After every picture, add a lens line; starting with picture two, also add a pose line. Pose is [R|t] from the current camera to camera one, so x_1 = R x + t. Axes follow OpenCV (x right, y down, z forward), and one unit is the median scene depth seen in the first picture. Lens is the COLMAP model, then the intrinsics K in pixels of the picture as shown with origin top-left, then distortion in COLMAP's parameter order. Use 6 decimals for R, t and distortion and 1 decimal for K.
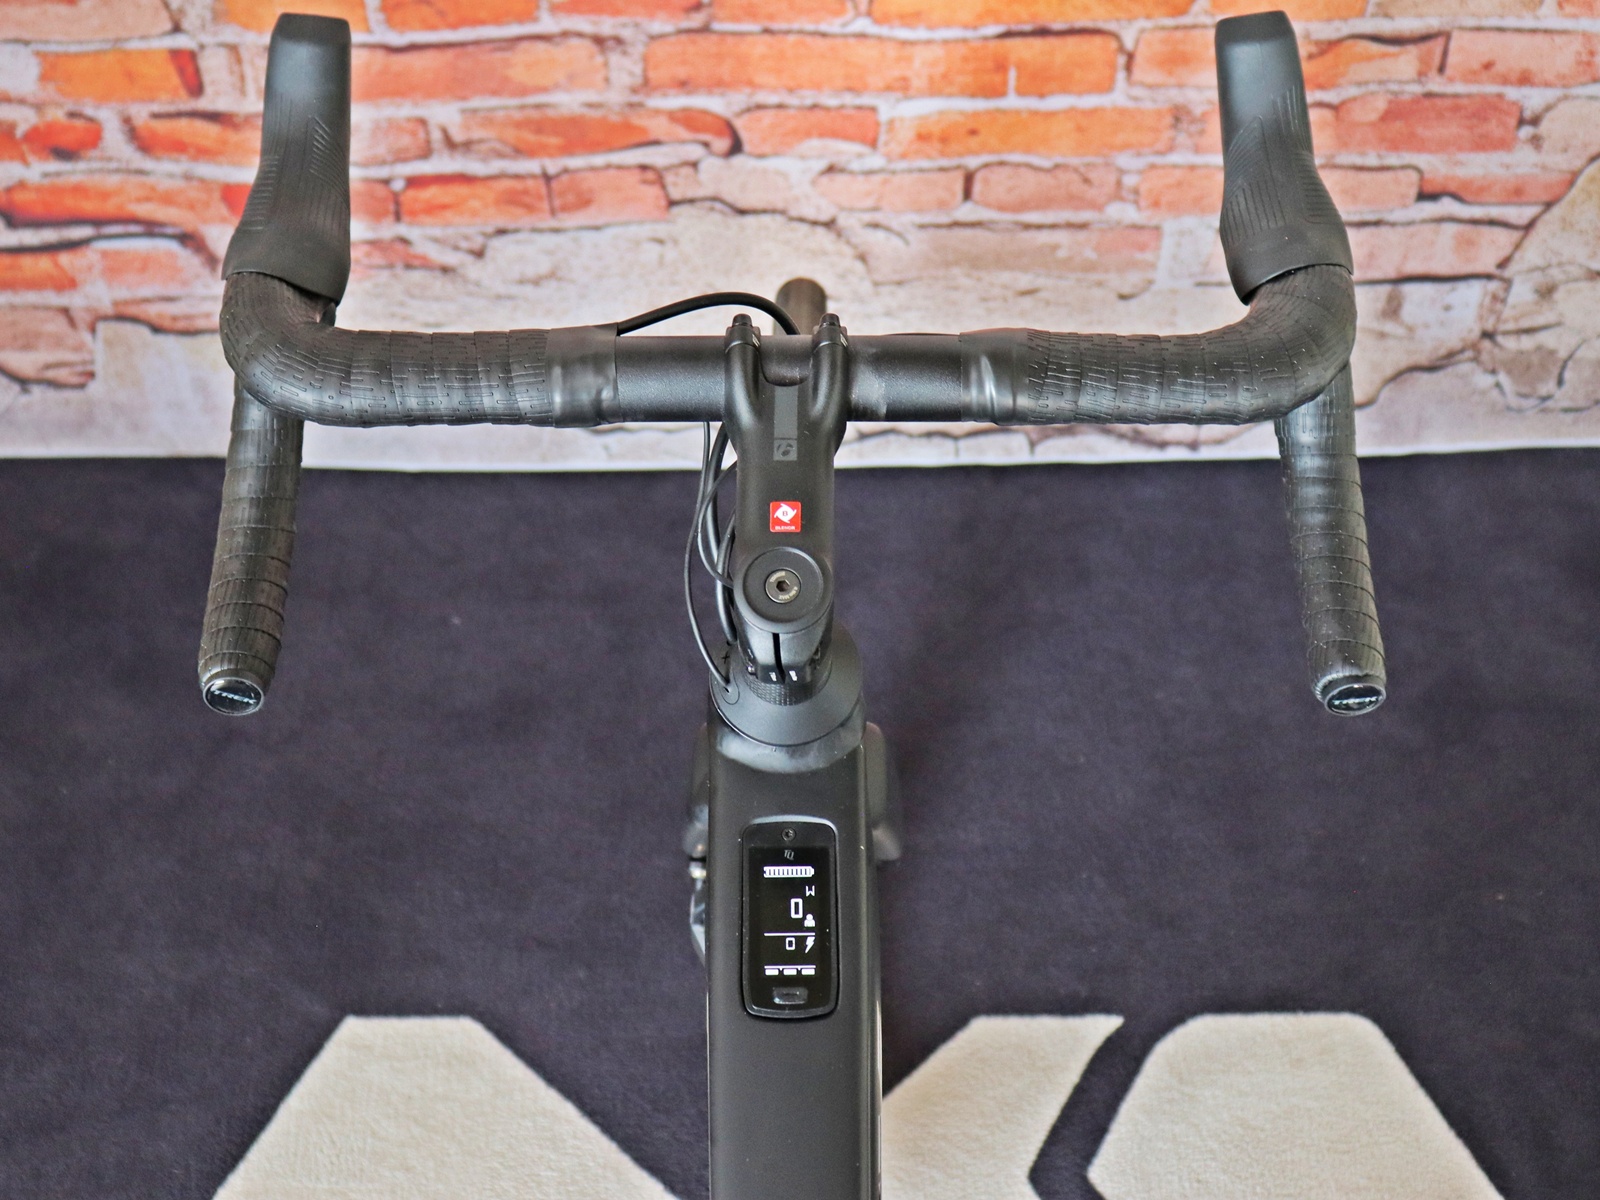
lens RADIAL K [[2216.4, 0, 760.8], [0, 2216.4, 401.8], [0, 0, 1]] dist [-0.072807, 0.000000]
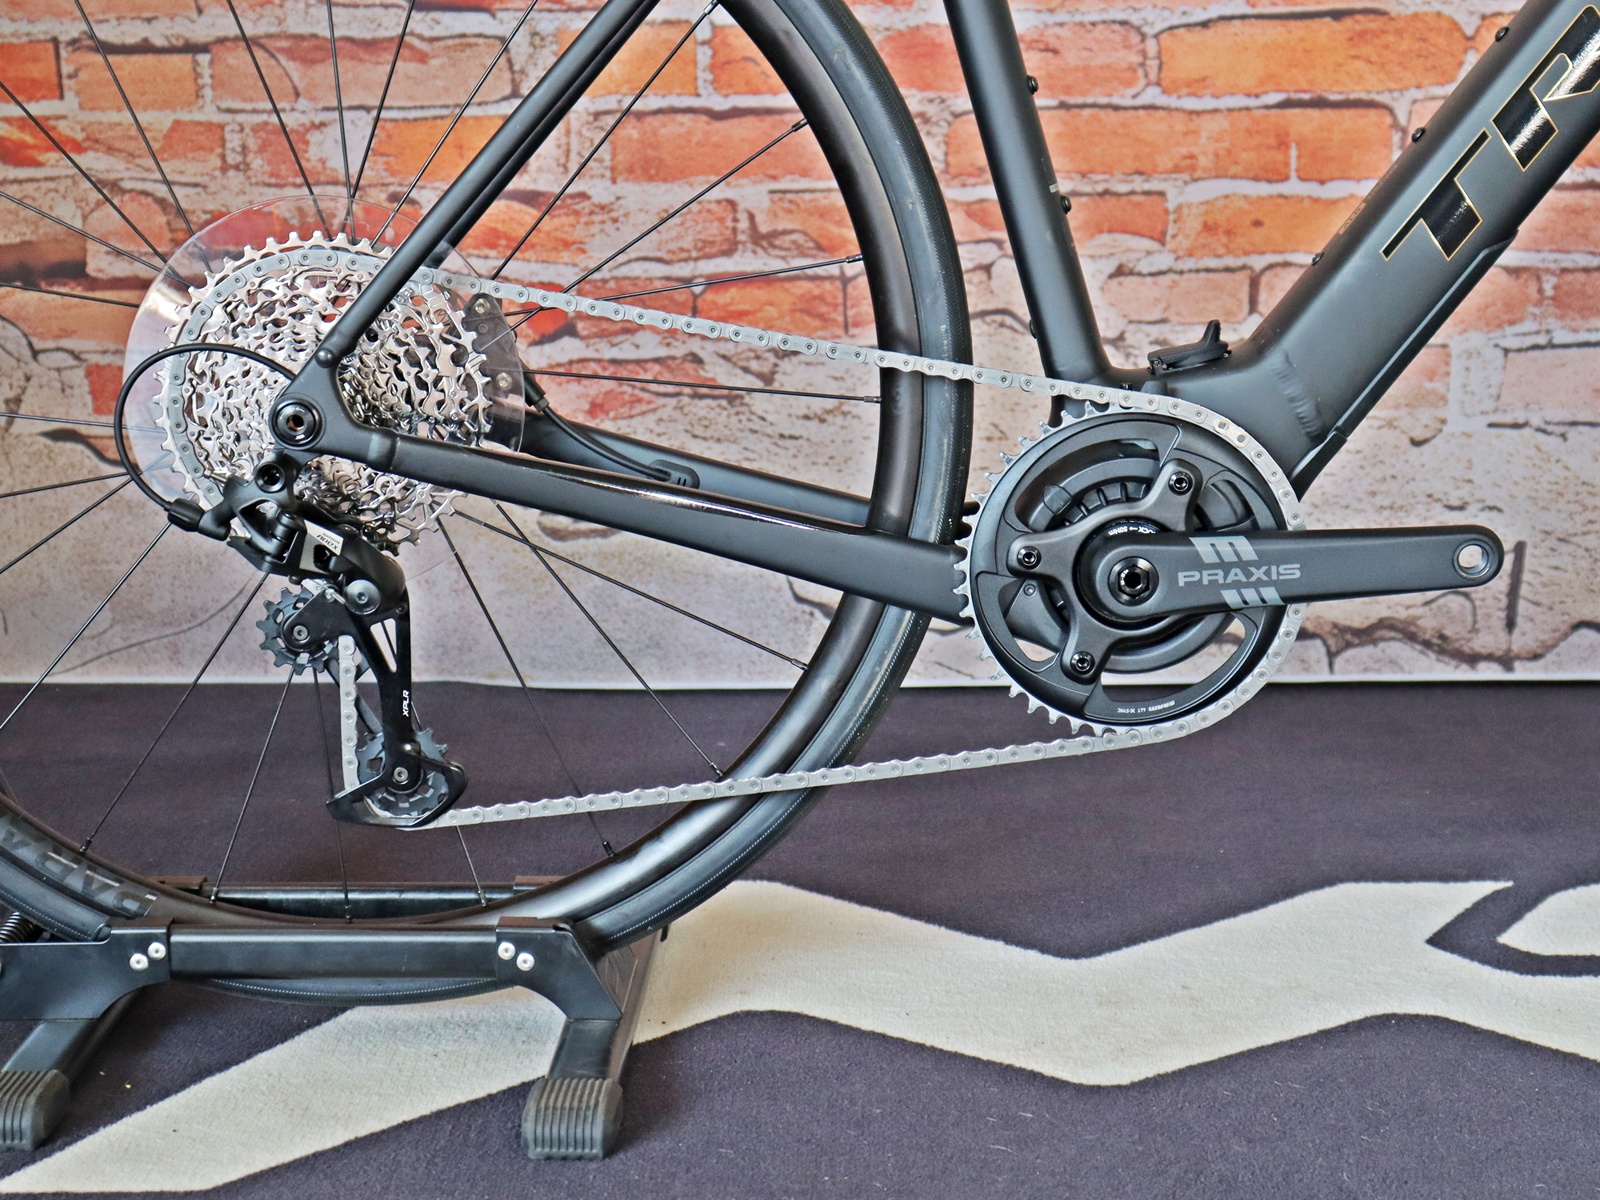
lens RADIAL K [[2968.8, 0, 786.7], [0, 2968.8, 611.3], [0, 0, 1]] dist [0.113057, 0.000000]
pose [[0.999856, 0.016260, -0.004951, -0.116884], [-0.016105, 0.813162, -0.581814, 0.852925], [-0.005435, 0.581810, 0.813306, -0.039075]]
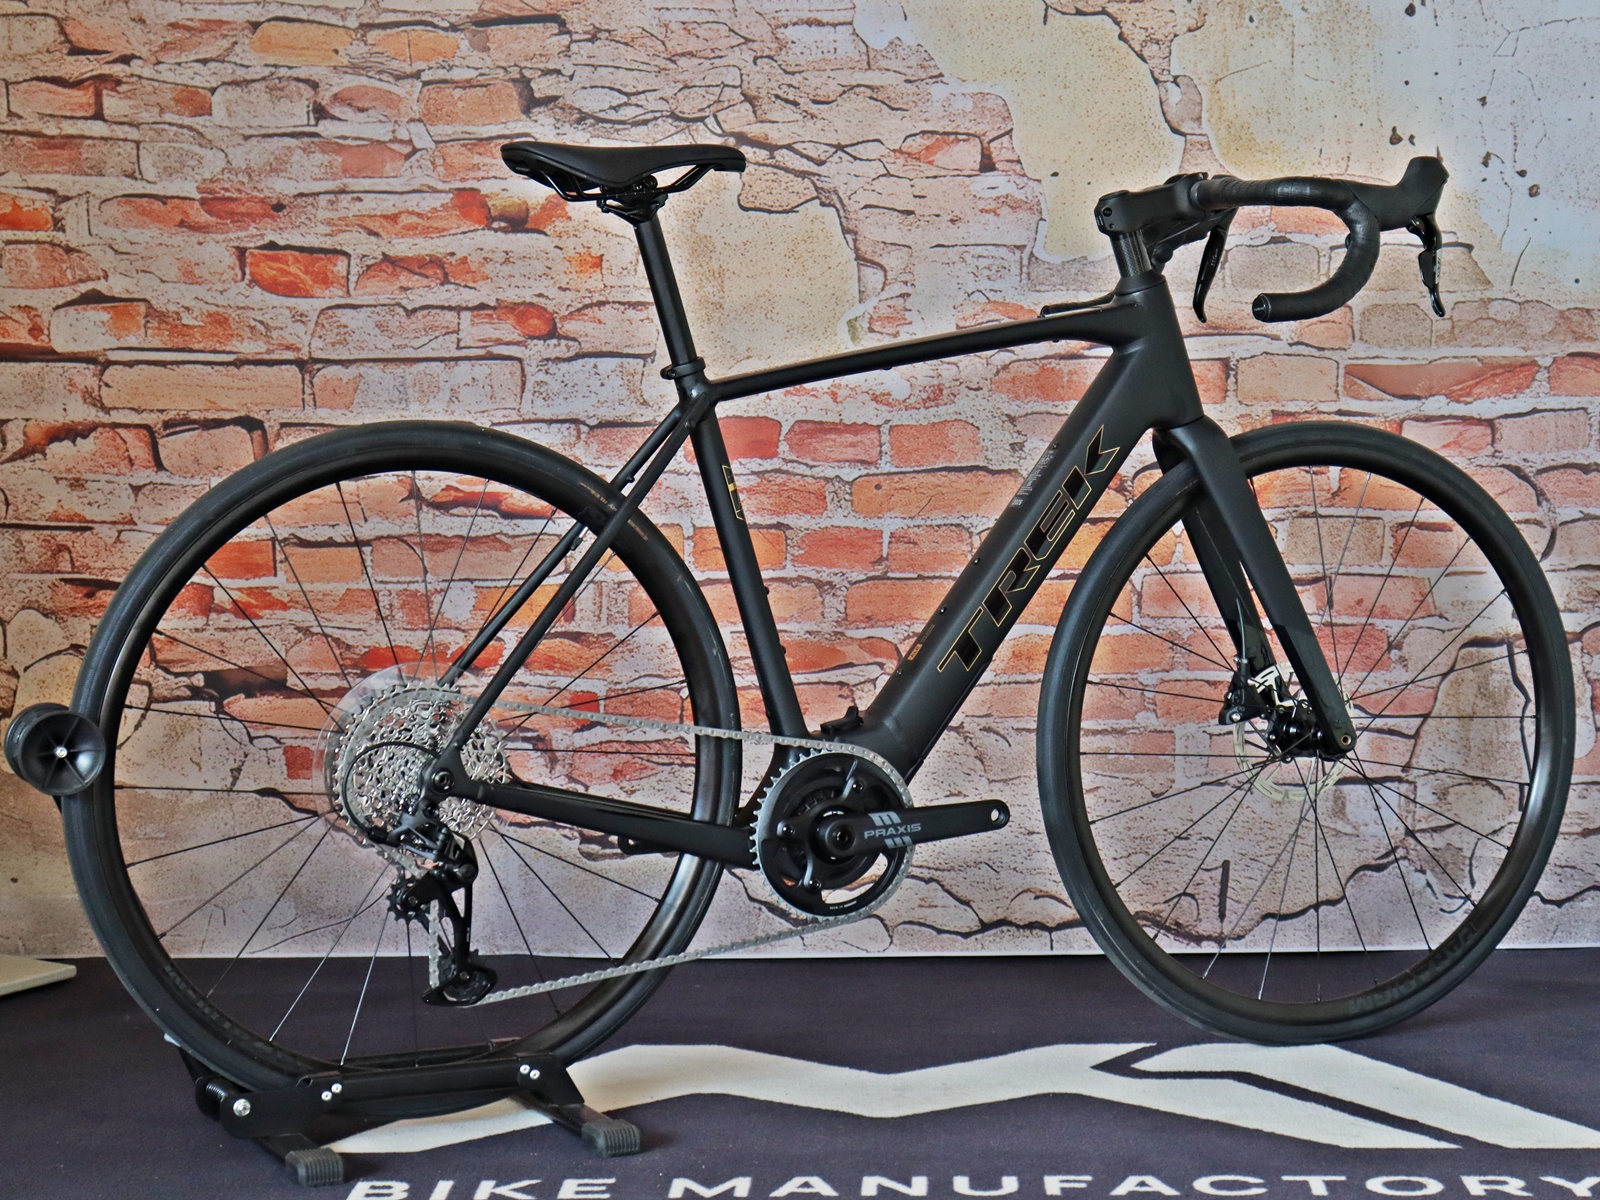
lens RADIAL K [[3373.6, 0, 822.7], [0, 3373.6, 600.5], [0, 0, 1]] dist [0.108355, 0.000000]
pose [[0.999844, 0.013267, -0.011666, -0.039734], [-0.017655, 0.726553, -0.686883, 1.547658], [-0.000637, 0.686982, 0.726674, -0.816697]]
